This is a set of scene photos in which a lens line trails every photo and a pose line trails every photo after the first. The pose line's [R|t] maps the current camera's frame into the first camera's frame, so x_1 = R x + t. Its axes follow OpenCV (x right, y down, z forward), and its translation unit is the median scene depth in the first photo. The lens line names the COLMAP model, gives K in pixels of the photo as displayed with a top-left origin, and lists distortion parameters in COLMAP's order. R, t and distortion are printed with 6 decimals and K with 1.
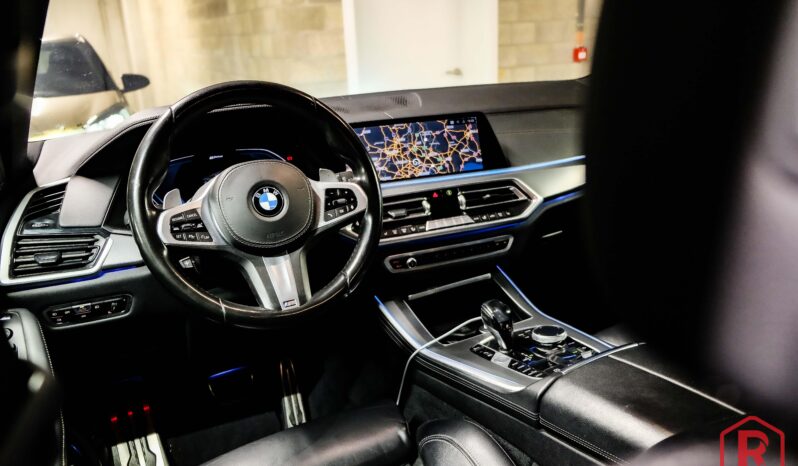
lens RADIAL K [[626.9, 0, 399.0], [0, 626.9, 233.0], [0, 0, 1]] dist [-0.021485, 0.007727]
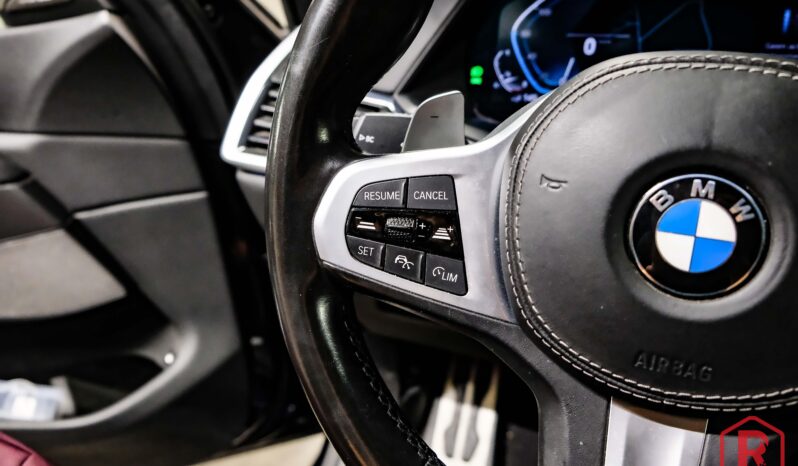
lens RADIAL K [[626.9, 0, 399.0], [0, 626.9, 233.0], [0, 0, 1]] dist [-0.021485, 0.007727]
pose [[0.642616, 0.386162, -0.661757, -0.095678], [-0.205027, 0.918872, 0.337102, -0.085979], [0.738247, -0.080949, 0.669656, 0.588410]]
